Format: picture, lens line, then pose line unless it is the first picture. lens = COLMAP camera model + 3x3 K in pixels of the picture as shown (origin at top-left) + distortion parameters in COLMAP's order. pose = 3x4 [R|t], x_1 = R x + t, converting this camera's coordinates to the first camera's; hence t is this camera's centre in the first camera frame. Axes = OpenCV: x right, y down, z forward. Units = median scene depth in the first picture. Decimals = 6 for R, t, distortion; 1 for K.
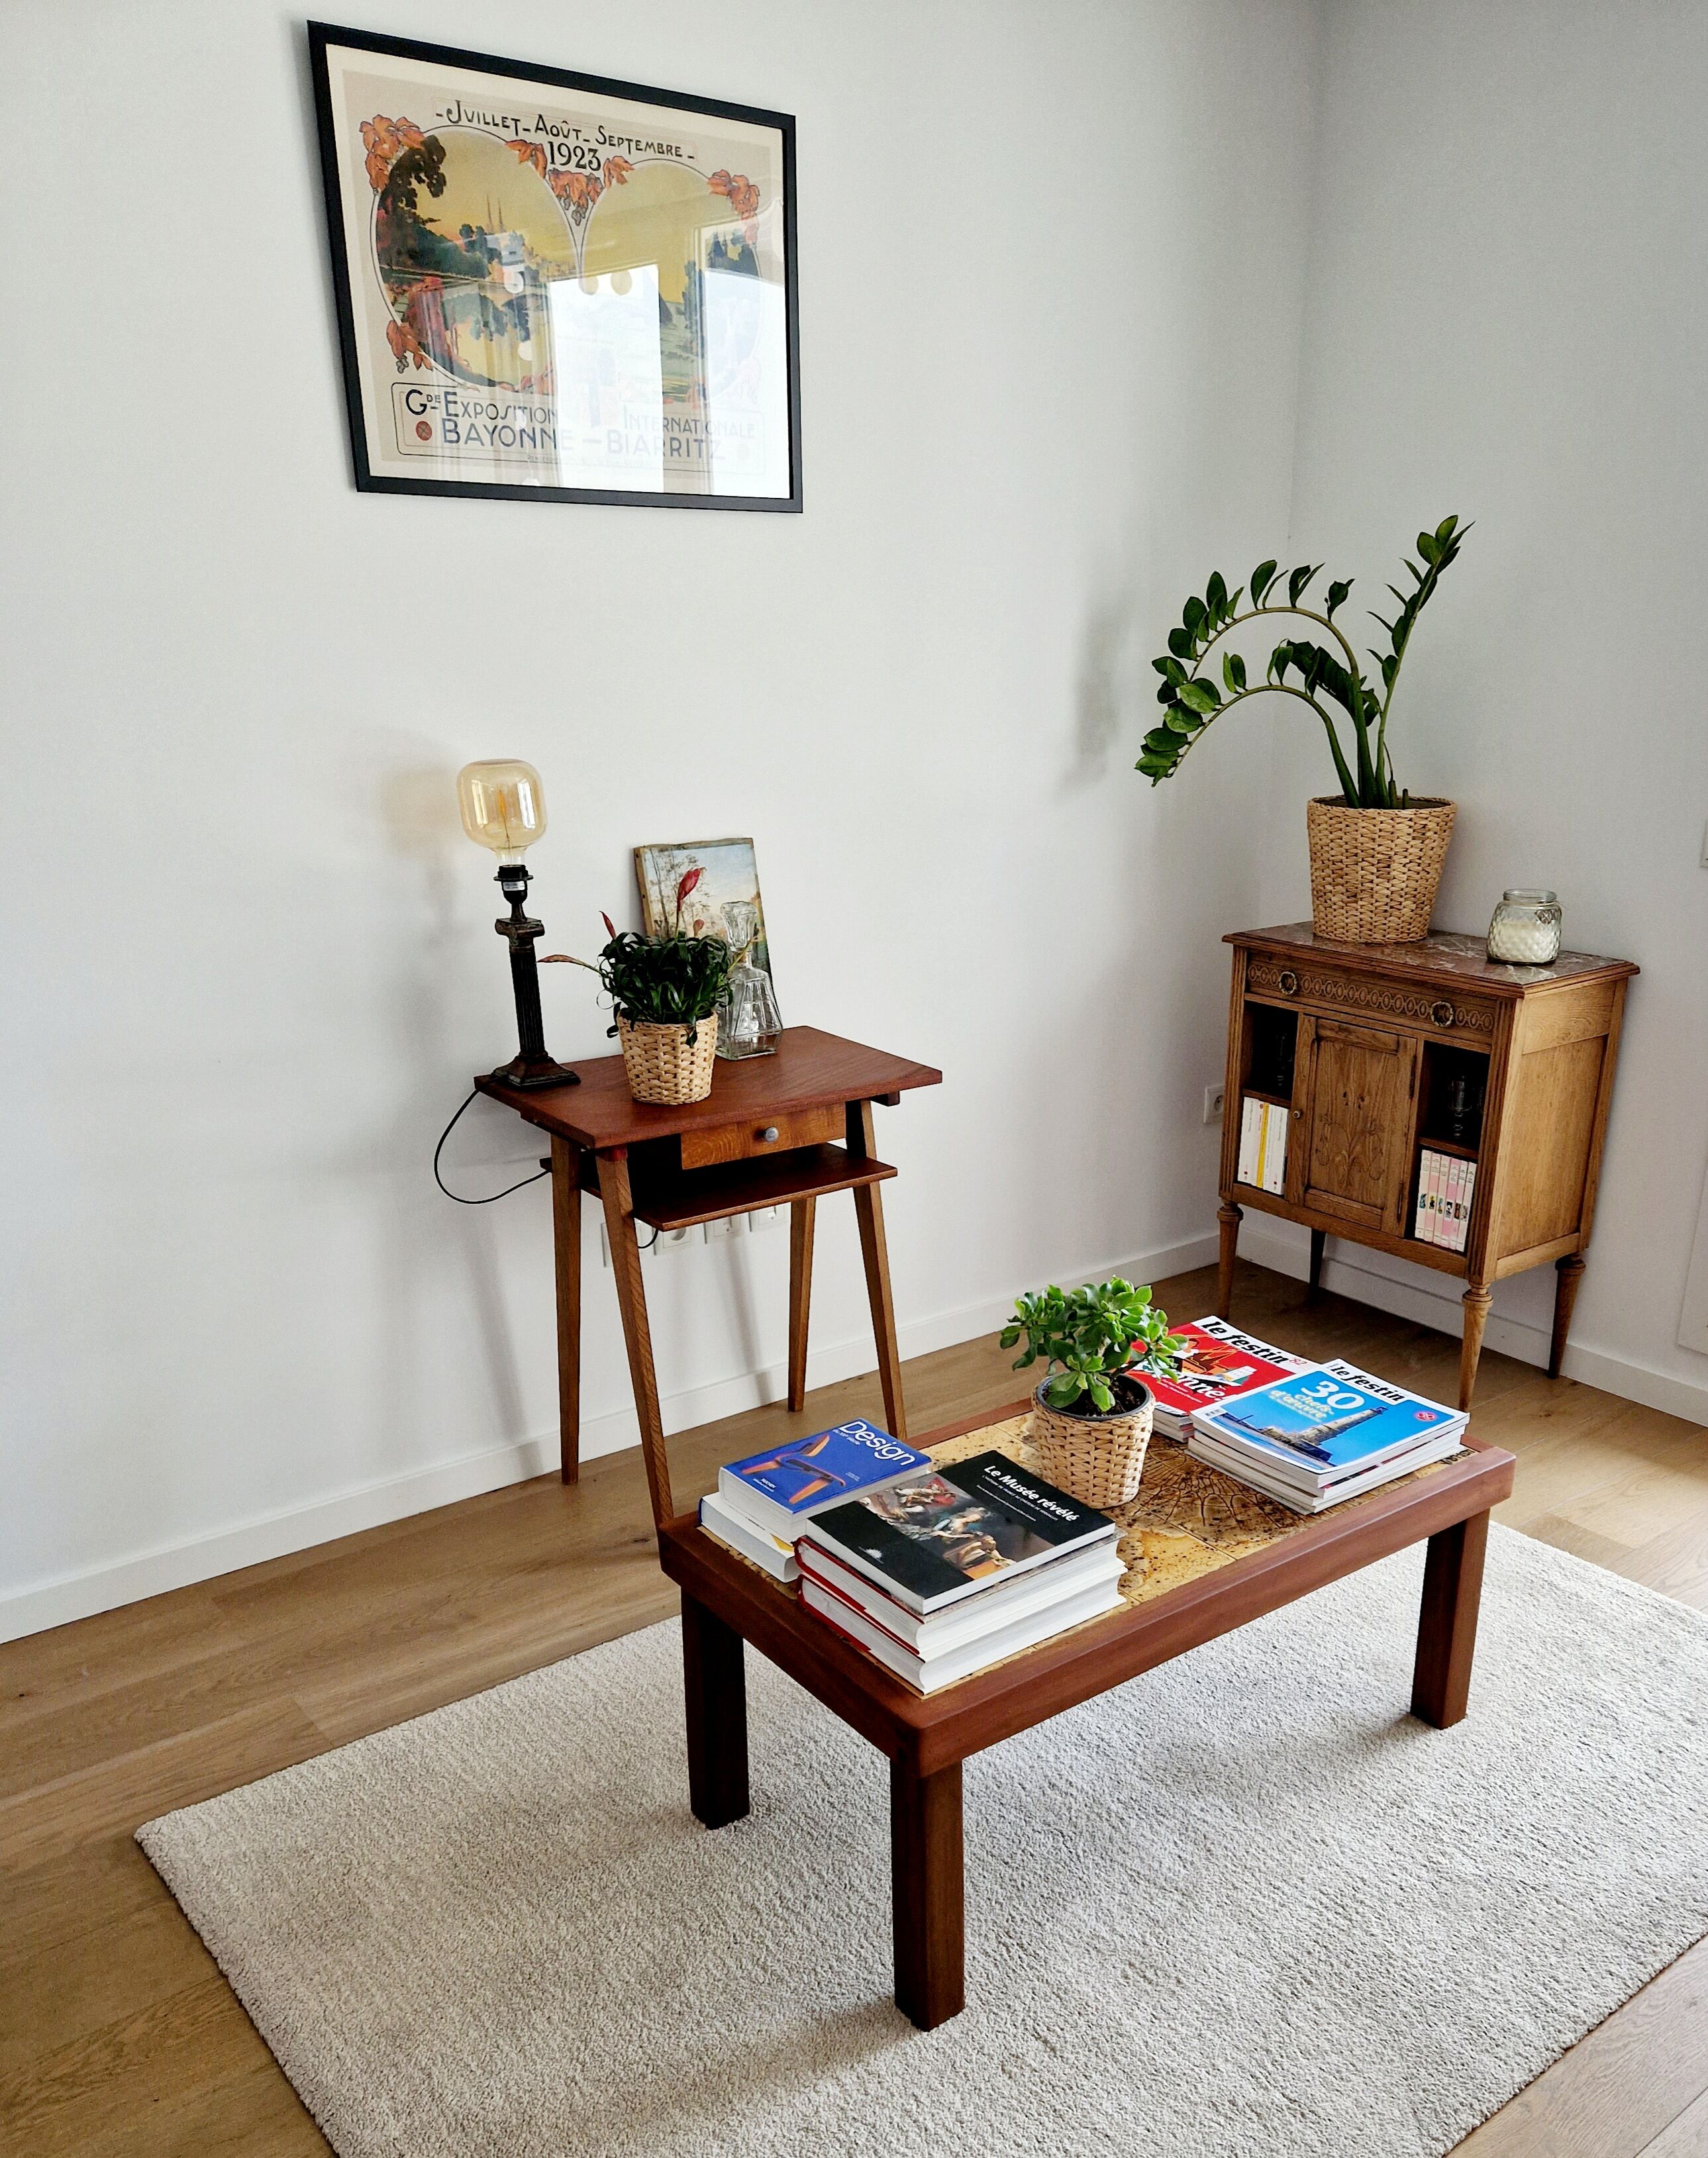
lens RADIAL K [[1760.3, 0, 990.3], [0, 1760.3, 1321.7], [0, 0, 1]] dist [0.090213, -0.084333]
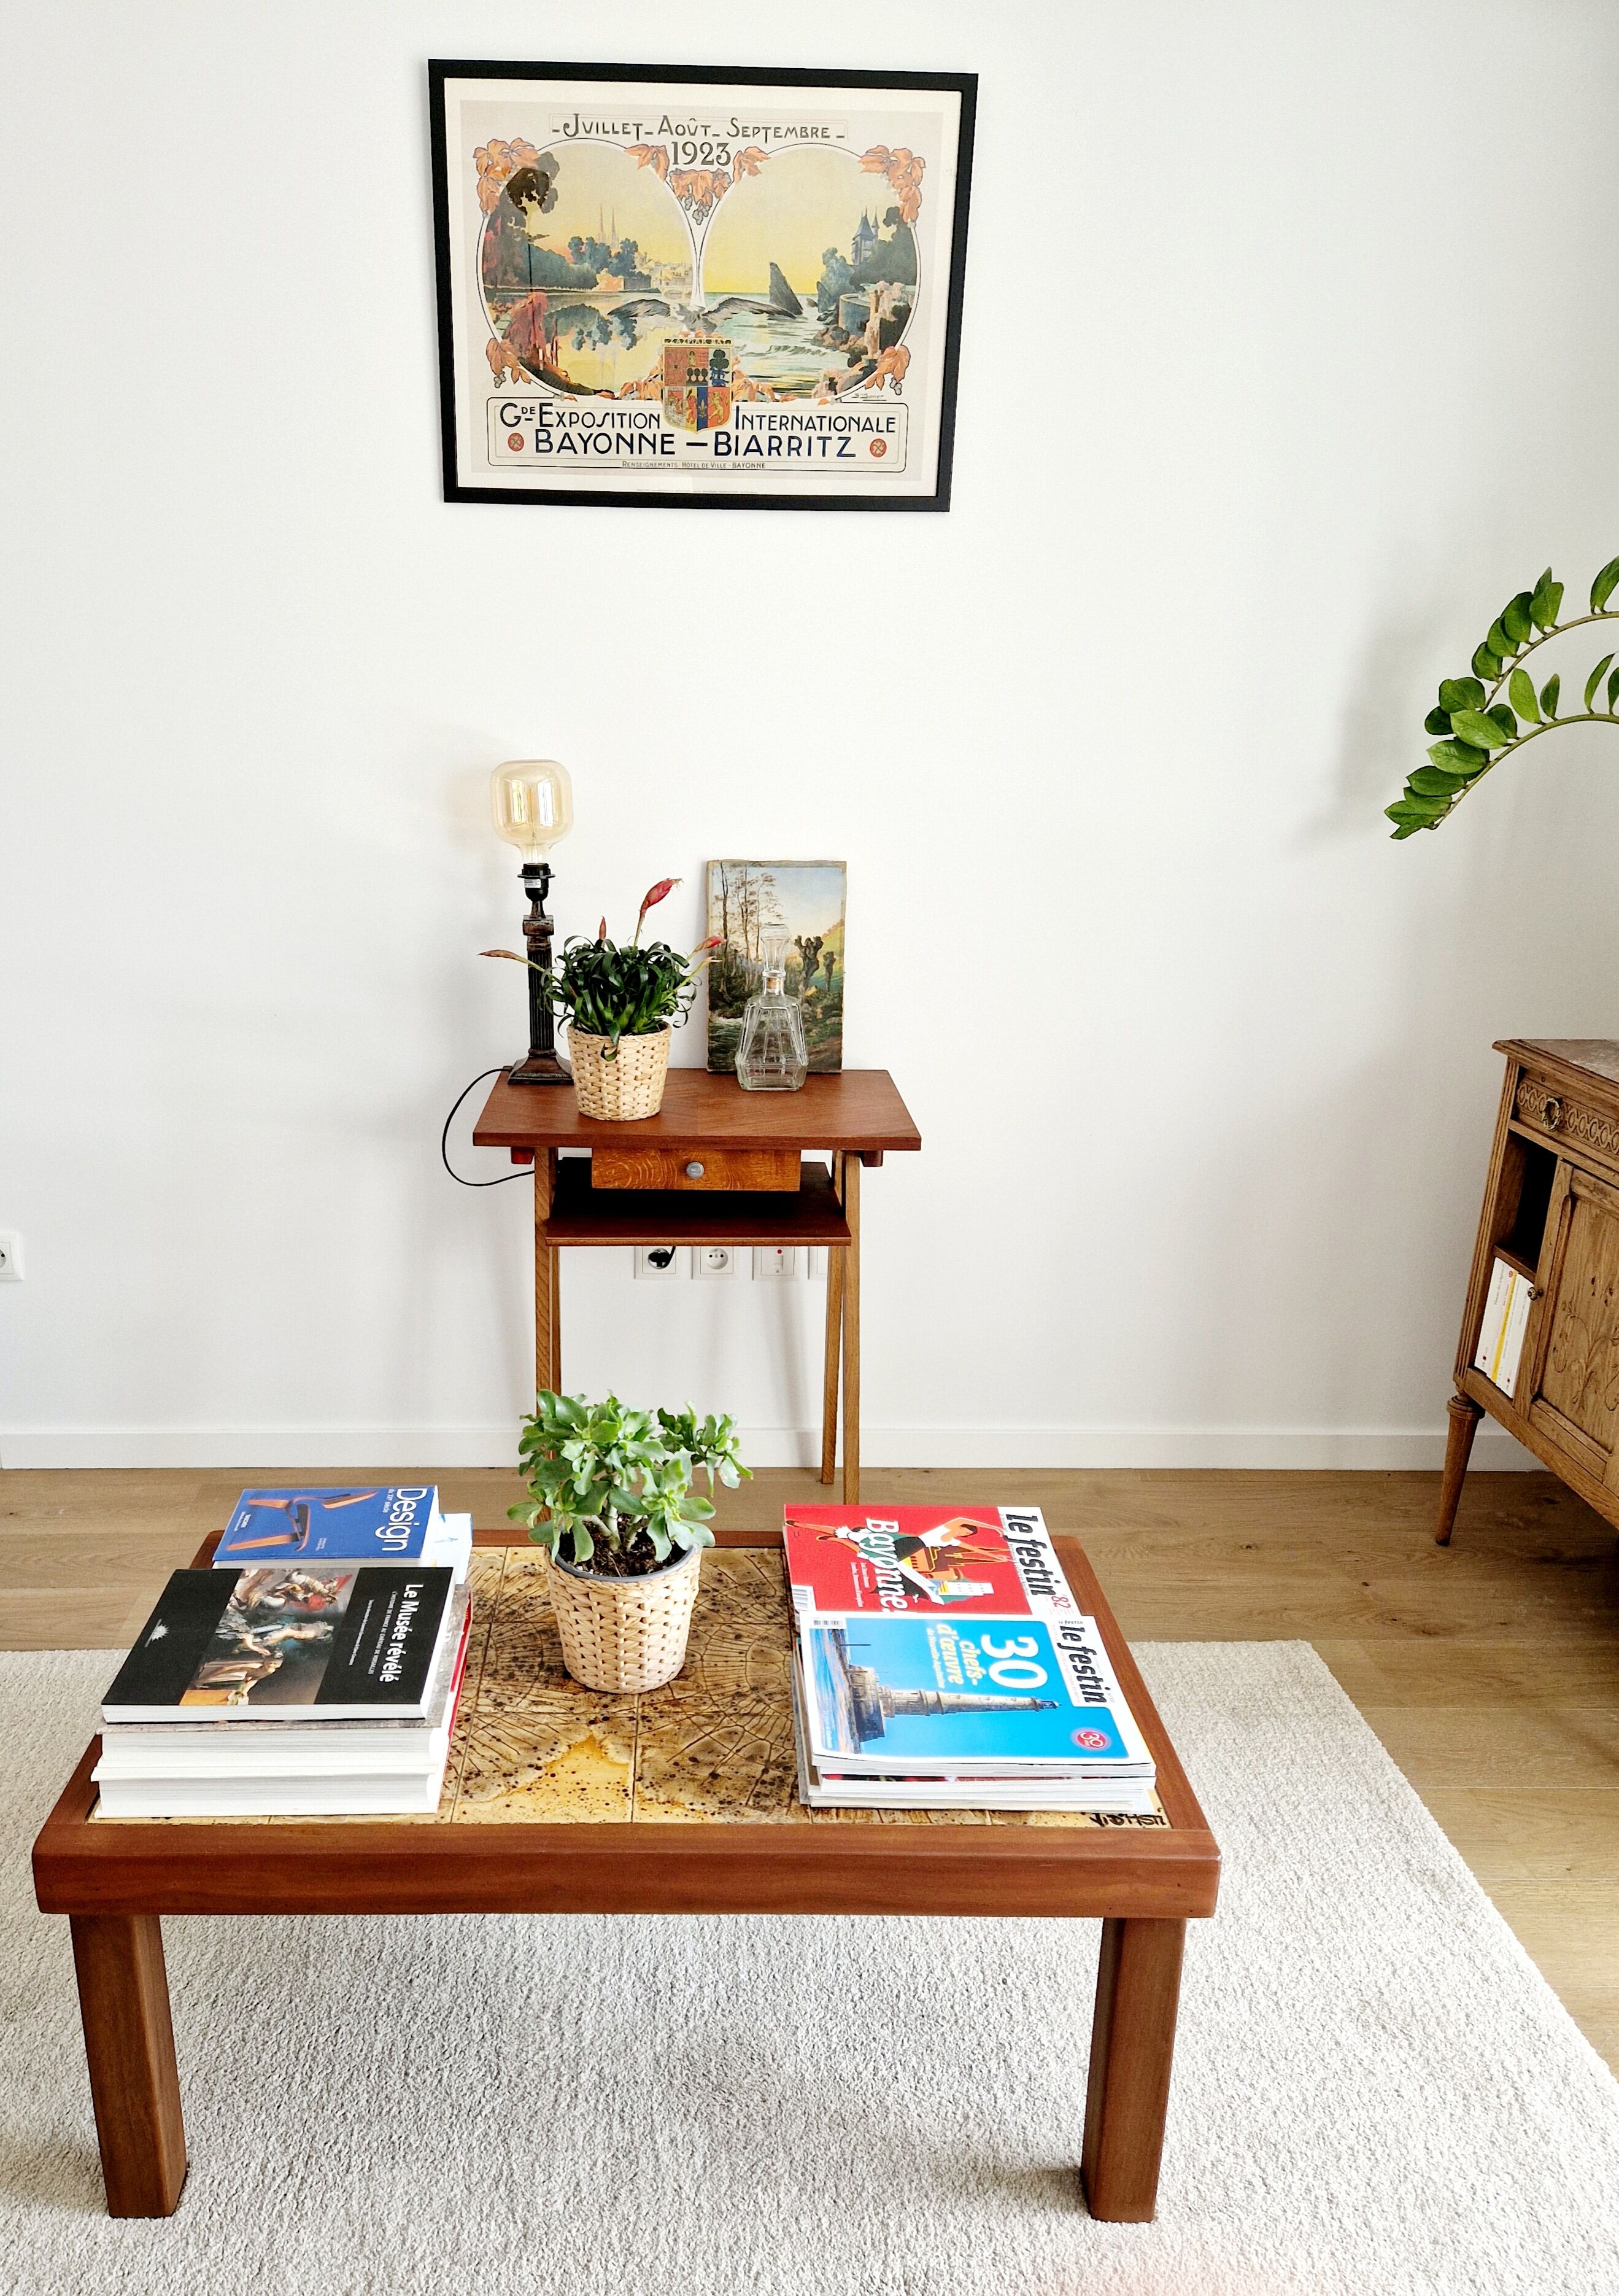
lens RADIAL K [[1631.6, 0, 699.2], [0, 1631.6, 1221.4], [0, 0, 1]] dist [0.090151, -0.081517]
pose [[0.783438, 0.199613, -0.588539, 0.414560], [-0.242664, 0.970092, 0.005999, -0.093622], [0.572135, 0.138118, 0.808446, 0.352362]]
